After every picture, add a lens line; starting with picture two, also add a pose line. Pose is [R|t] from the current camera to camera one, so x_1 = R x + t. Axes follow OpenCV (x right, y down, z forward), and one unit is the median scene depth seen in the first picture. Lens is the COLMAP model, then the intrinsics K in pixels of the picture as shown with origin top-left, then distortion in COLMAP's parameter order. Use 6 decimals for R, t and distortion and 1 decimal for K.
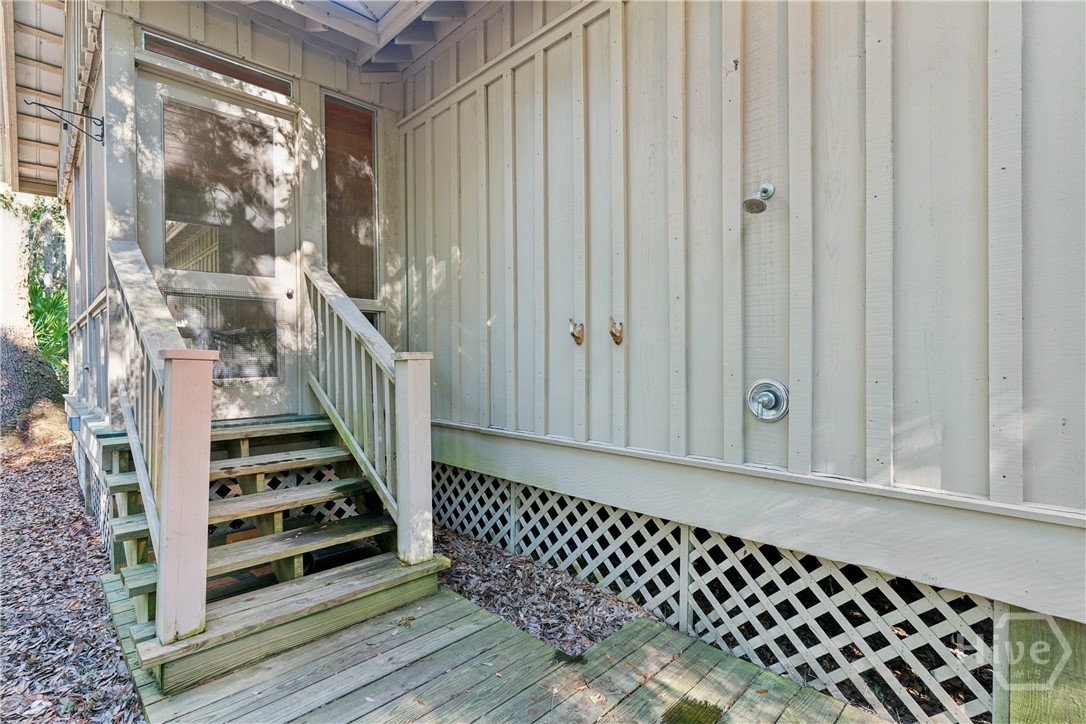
lens RADIAL K [[520.2, 0, 540.8], [0, 520.2, 354.0], [0, 0, 1]] dist [0.001530, -0.000964]
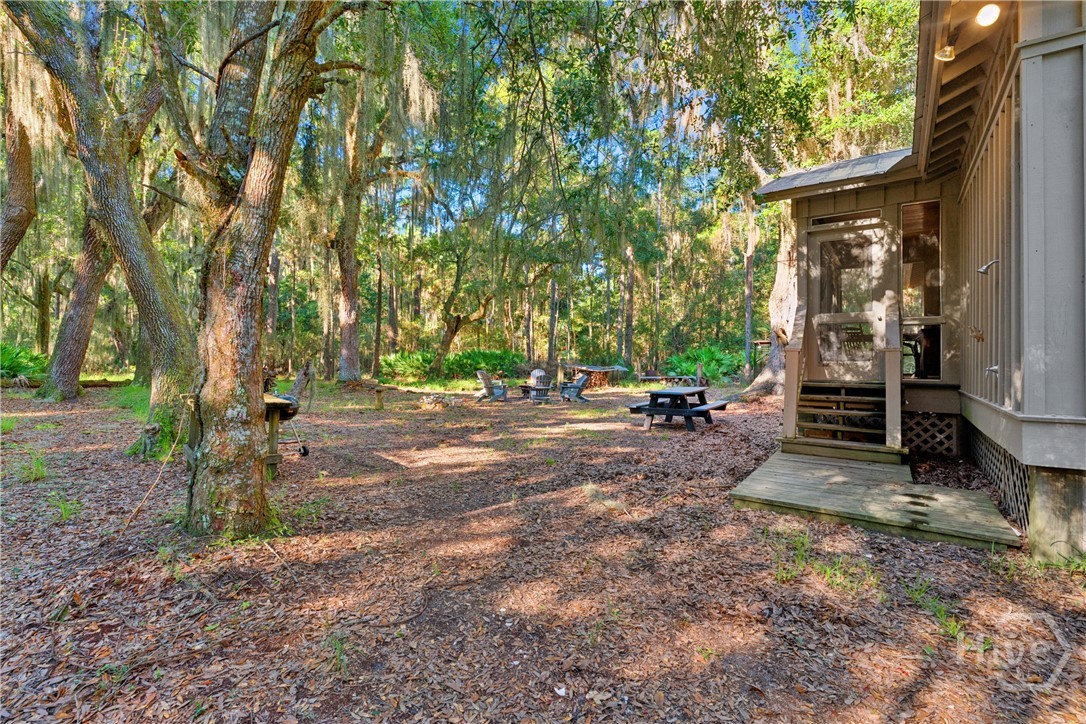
lens RADIAL K [[520.2, 0, 544.5], [0, 520.2, 359.3], [0, 0, 1]] dist [0.001530, -0.000964]
pose [[0.186750, -0.004345, -0.982398, 1.196943], [0.000358, 0.999990, -0.004354, 0.040567], [0.982407, 0.000462, 0.186750, -0.590331]]
